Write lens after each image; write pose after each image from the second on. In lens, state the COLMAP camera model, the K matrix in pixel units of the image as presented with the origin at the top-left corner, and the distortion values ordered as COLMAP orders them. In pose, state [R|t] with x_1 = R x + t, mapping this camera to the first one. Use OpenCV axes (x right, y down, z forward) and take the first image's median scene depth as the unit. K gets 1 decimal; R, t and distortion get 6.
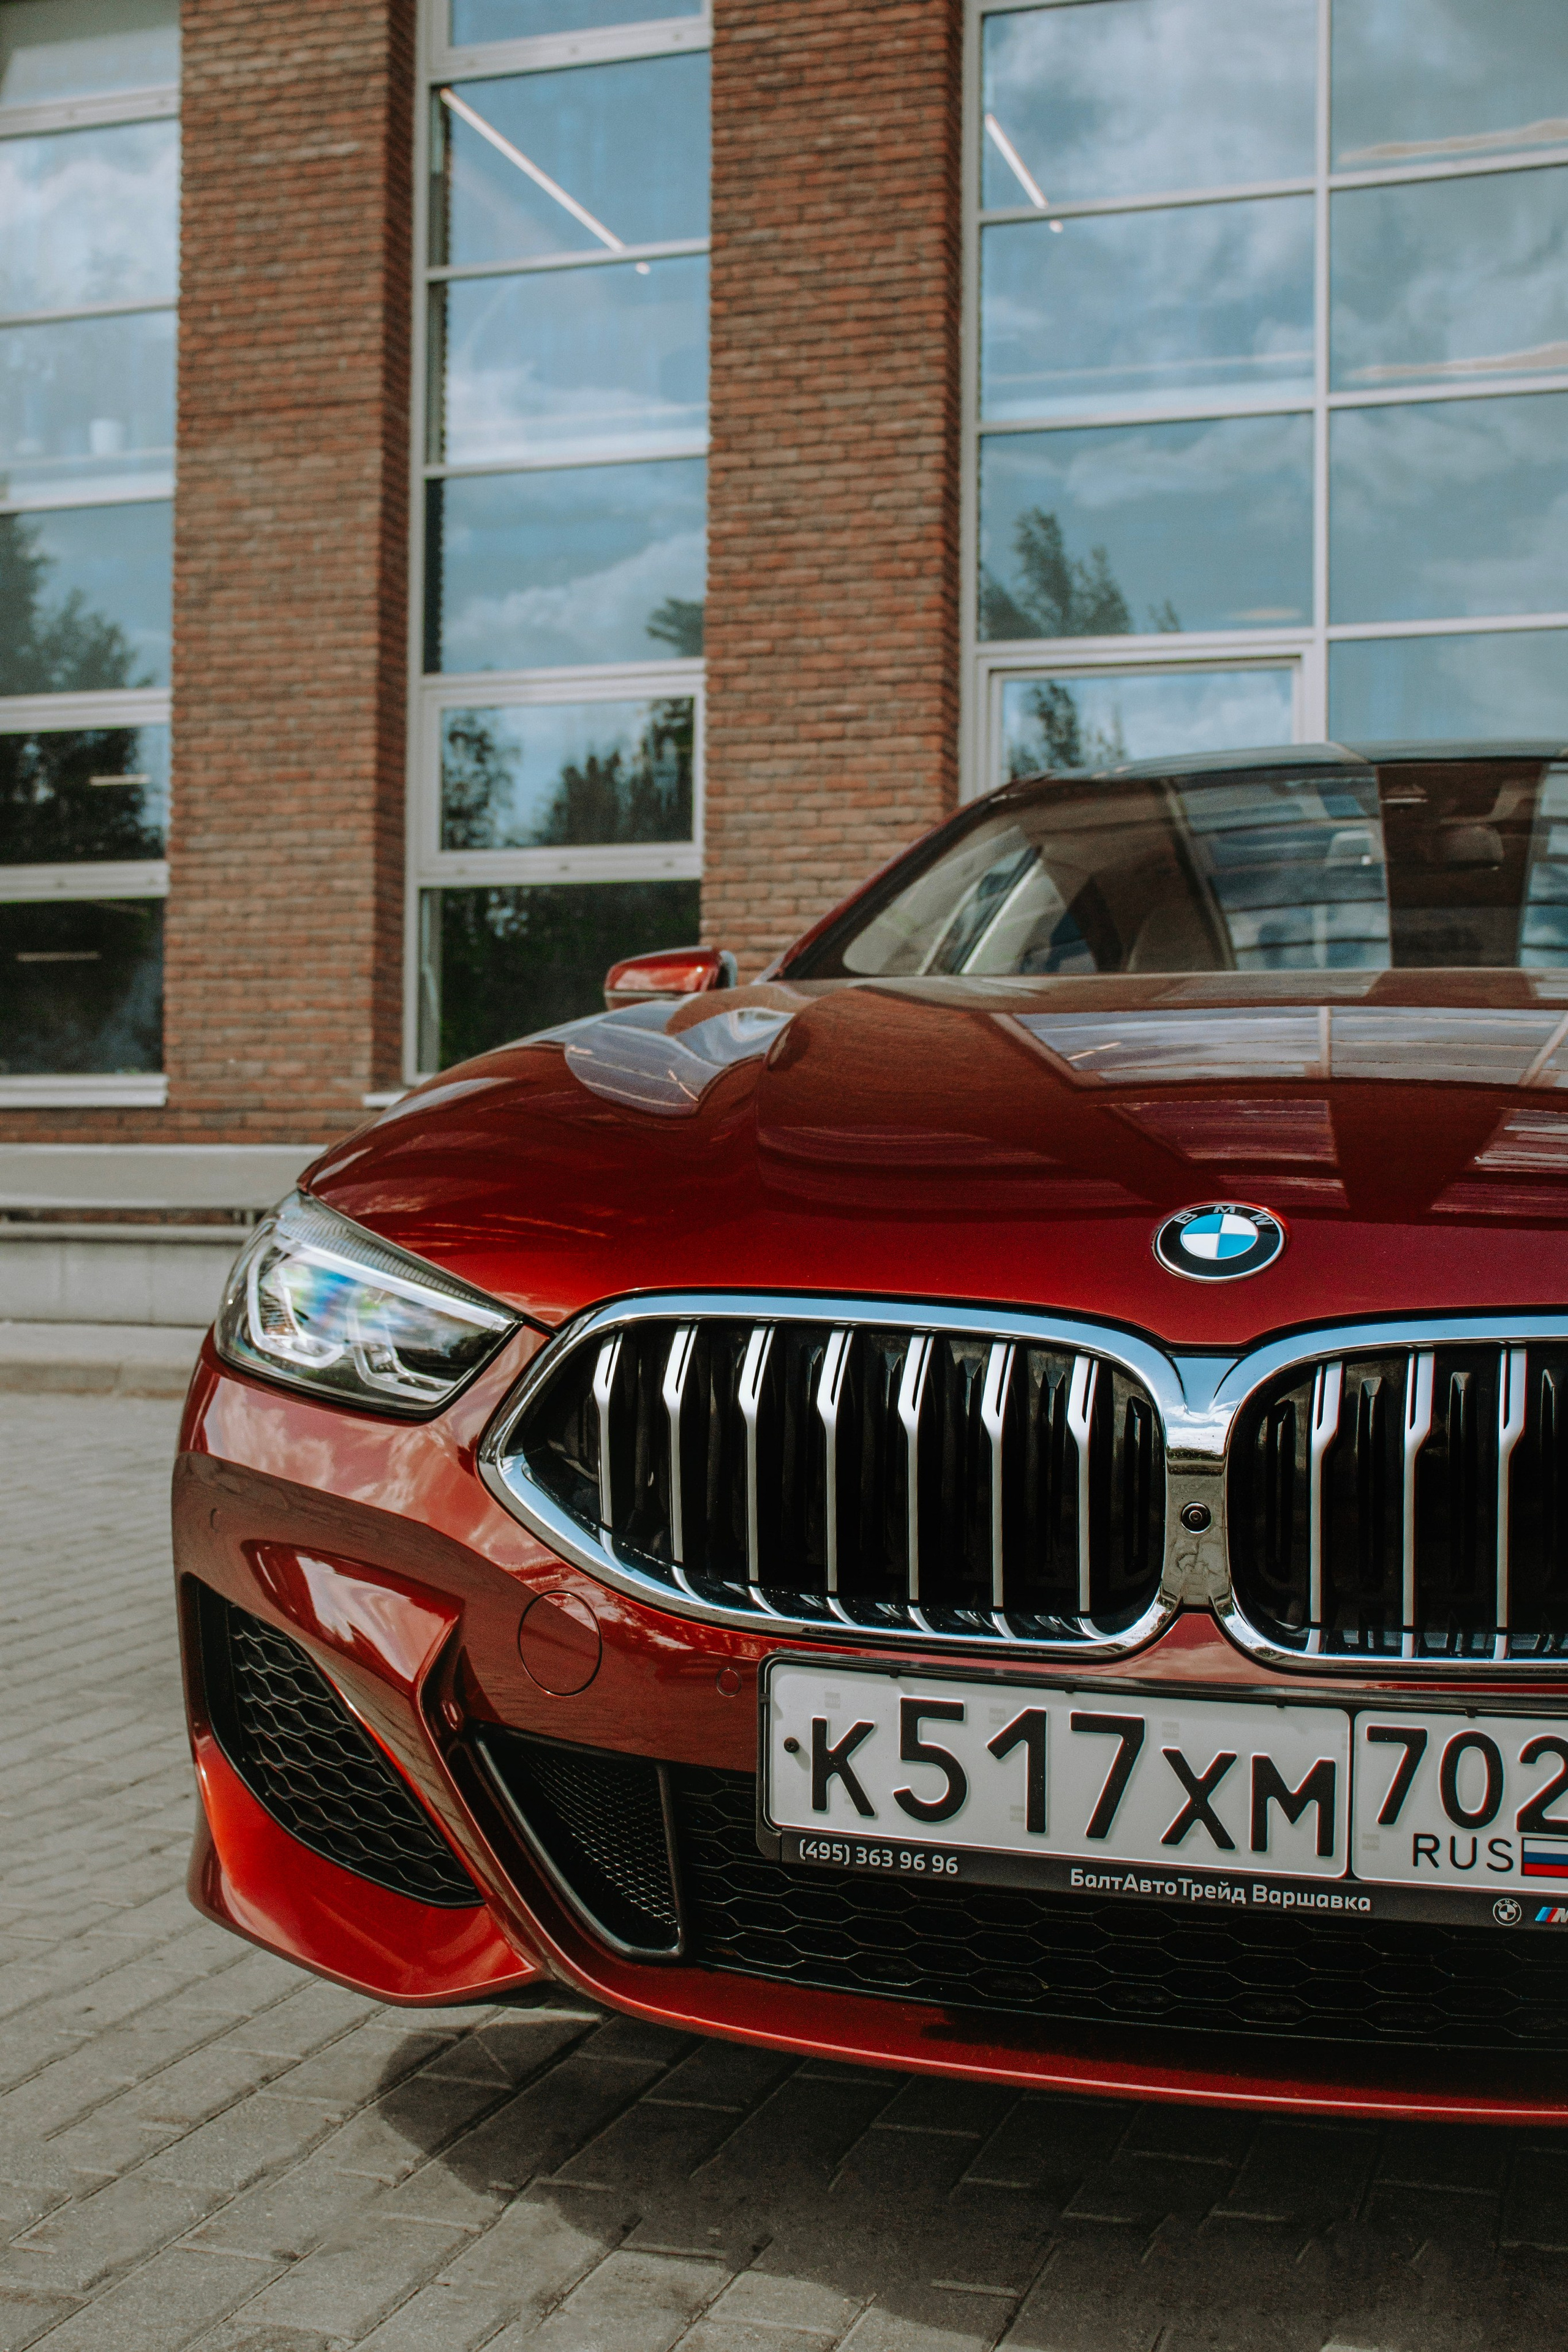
lens RADIAL K [[2834.7, 0, 817.5], [0, 2834.7, 1137.2], [0, 0, 1]] dist [-0.011153, 0.000000]
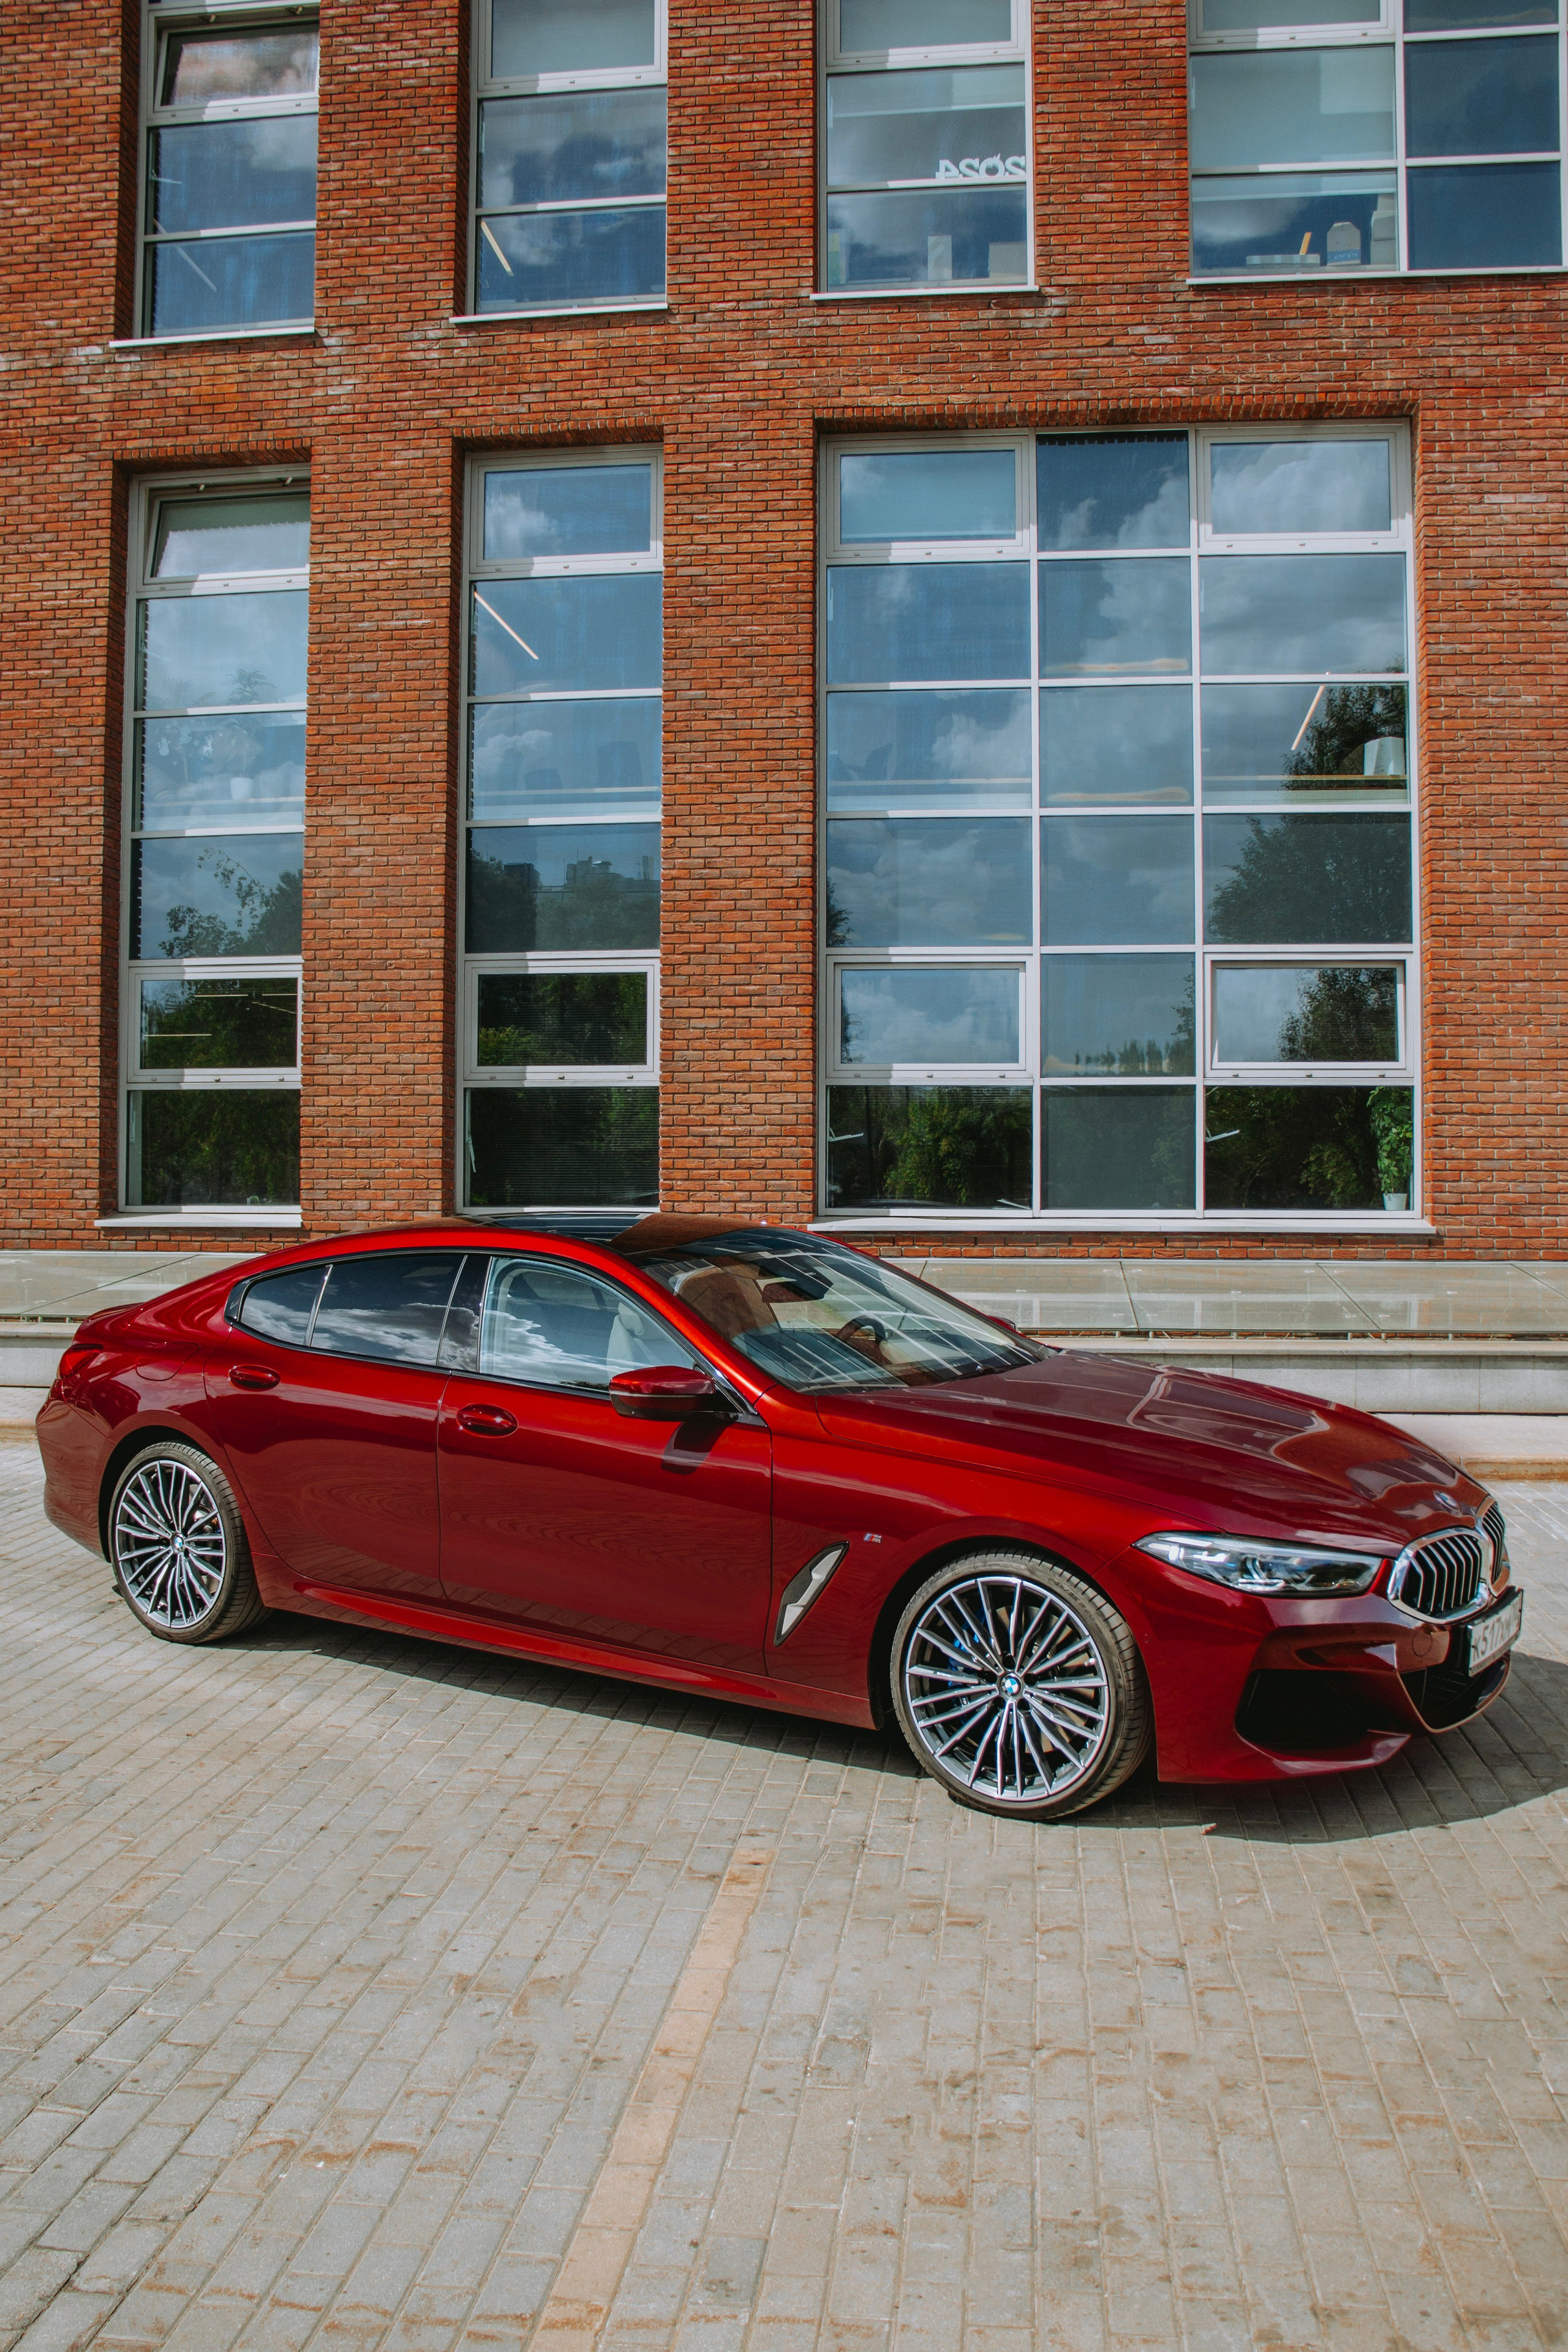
lens RADIAL K [[2031.4, 0, 792.4], [0, 2031.4, 1181.3], [0, 0, 1]] dist [-0.160445, 0.139931]
pose [[0.981794, -0.004752, 0.189887, -0.188833], [-0.000344, 0.999641, 0.026794, -0.071745], [-0.189946, -0.026371, 0.981440, -0.152656]]
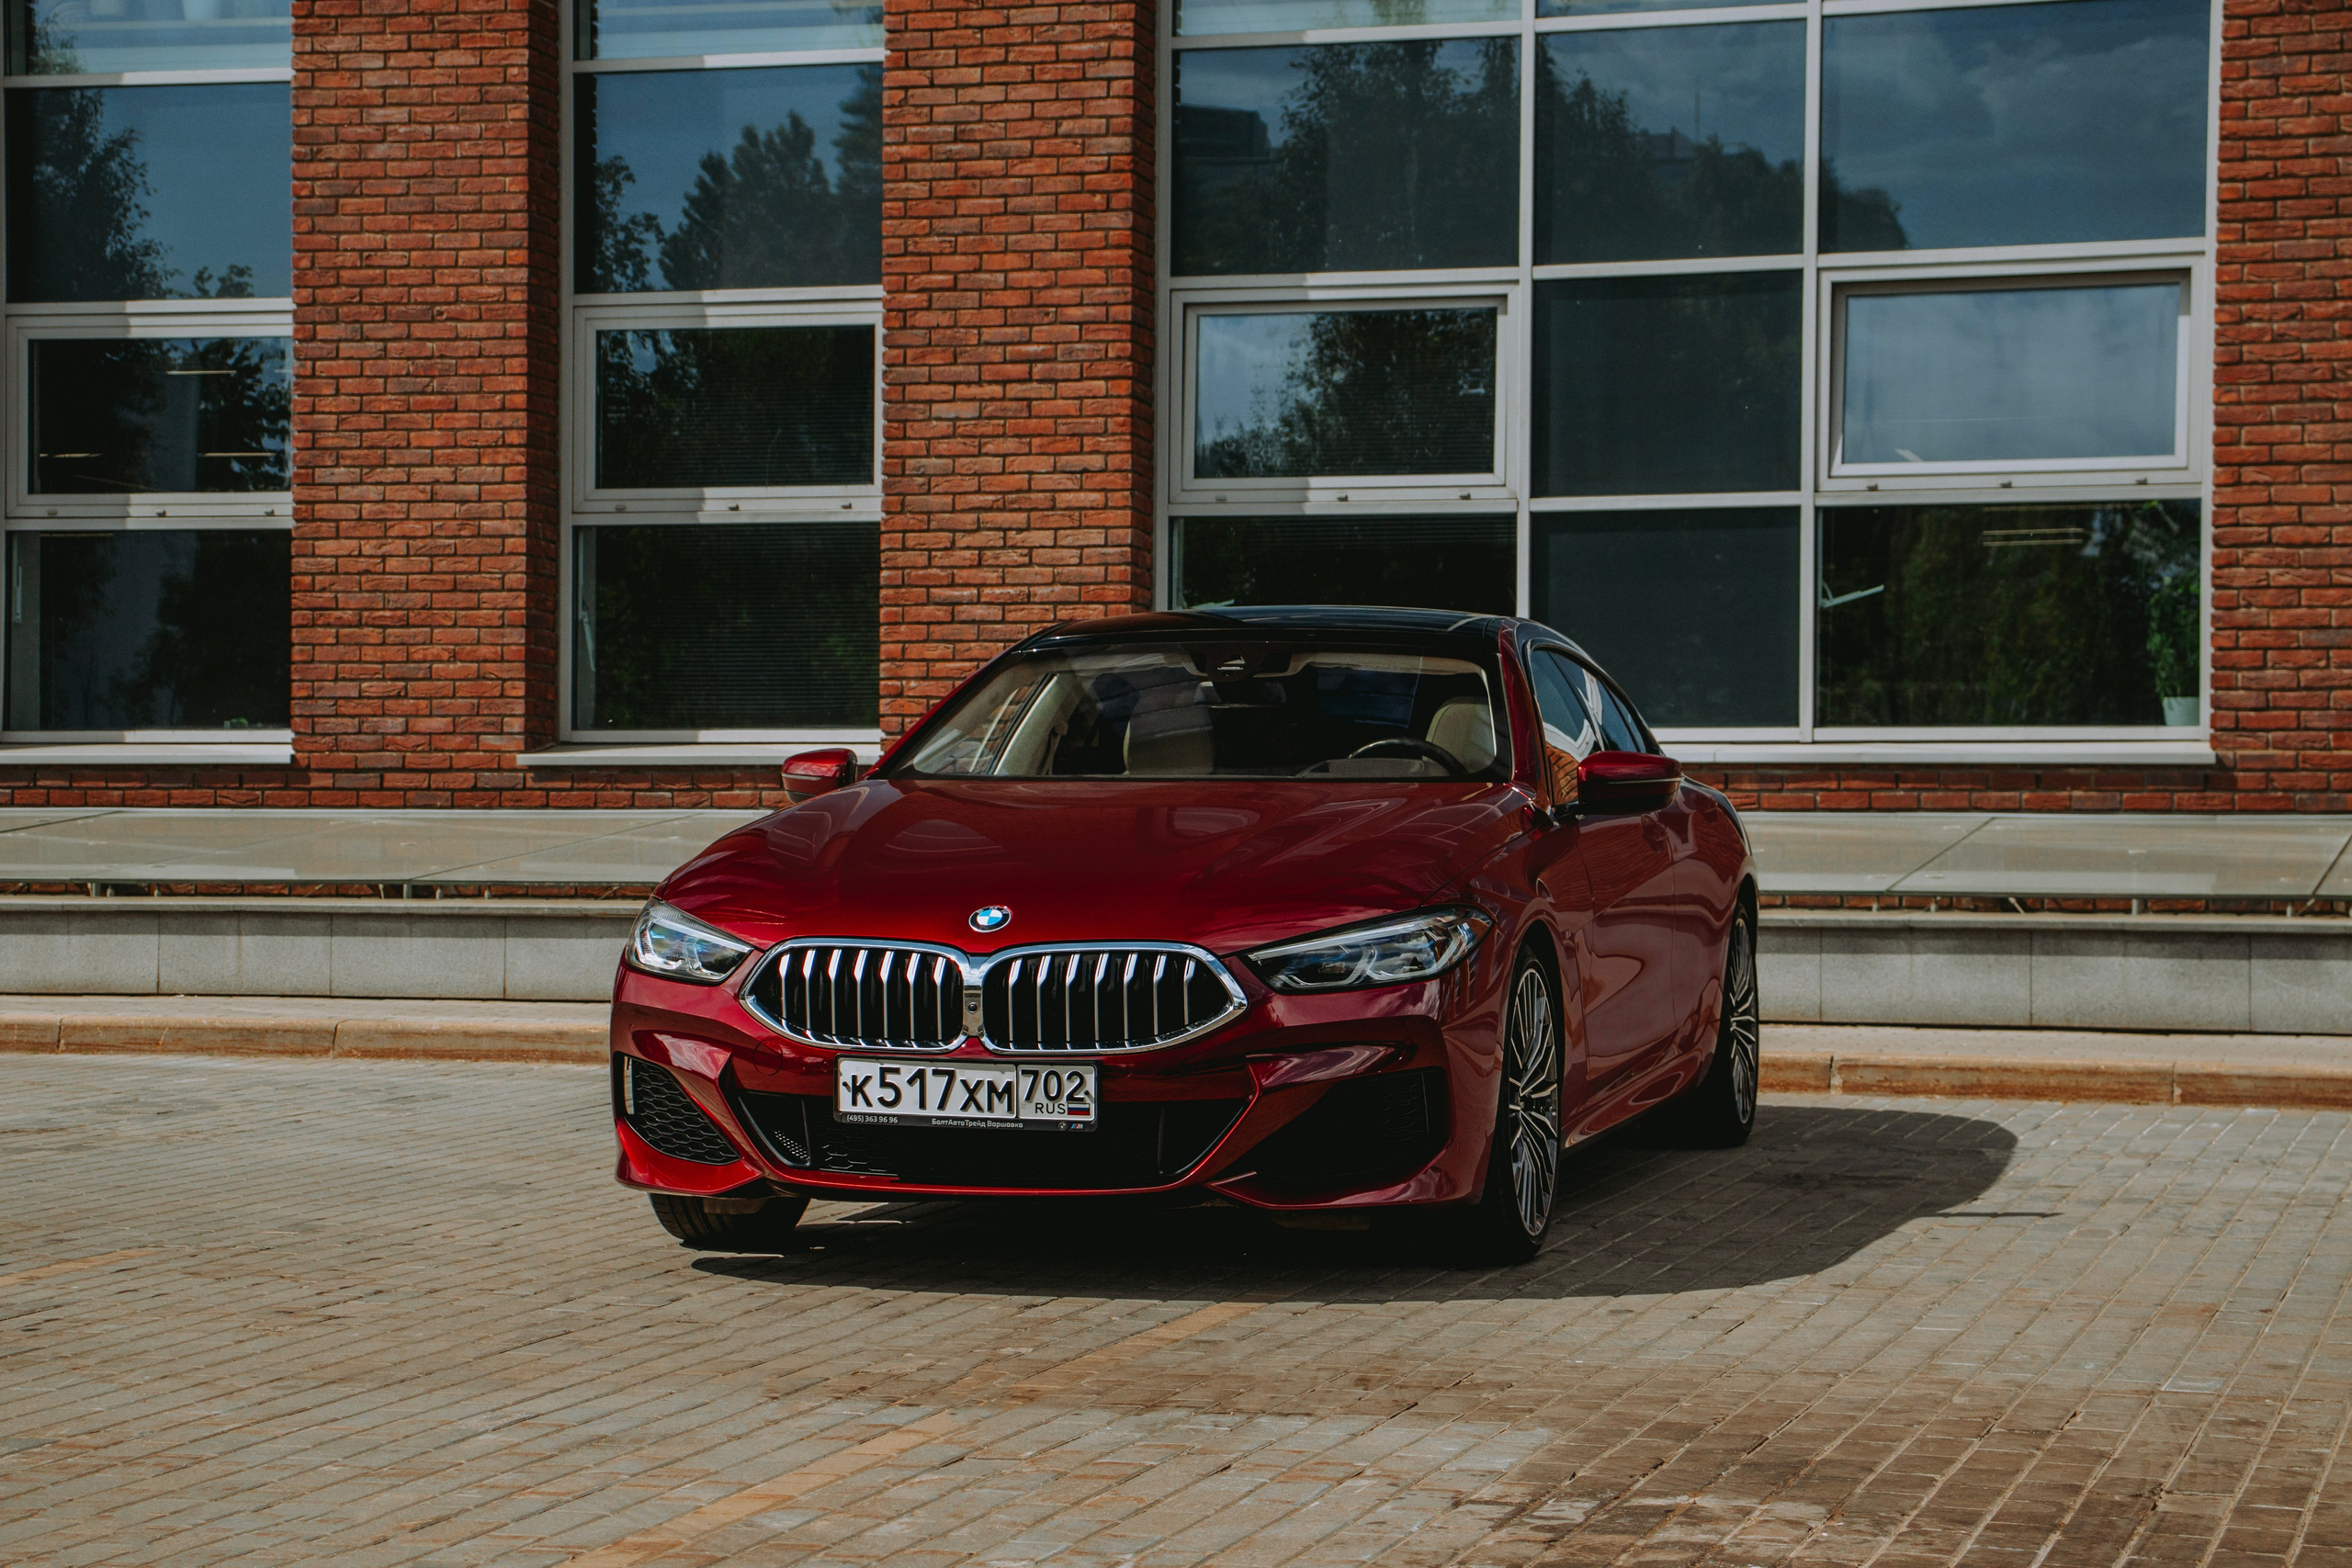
lens RADIAL K [[4552.1, 0, 1245.6], [0, 4552.1, 819.9], [0, 0, 1]] dist [0.268210, 0.000000]
pose [[0.999622, -0.001302, 0.027460, 0.039177], [0.000789, 0.999825, 0.018683, -0.022152], [-0.027479, -0.018655, 0.999448, -0.534524]]
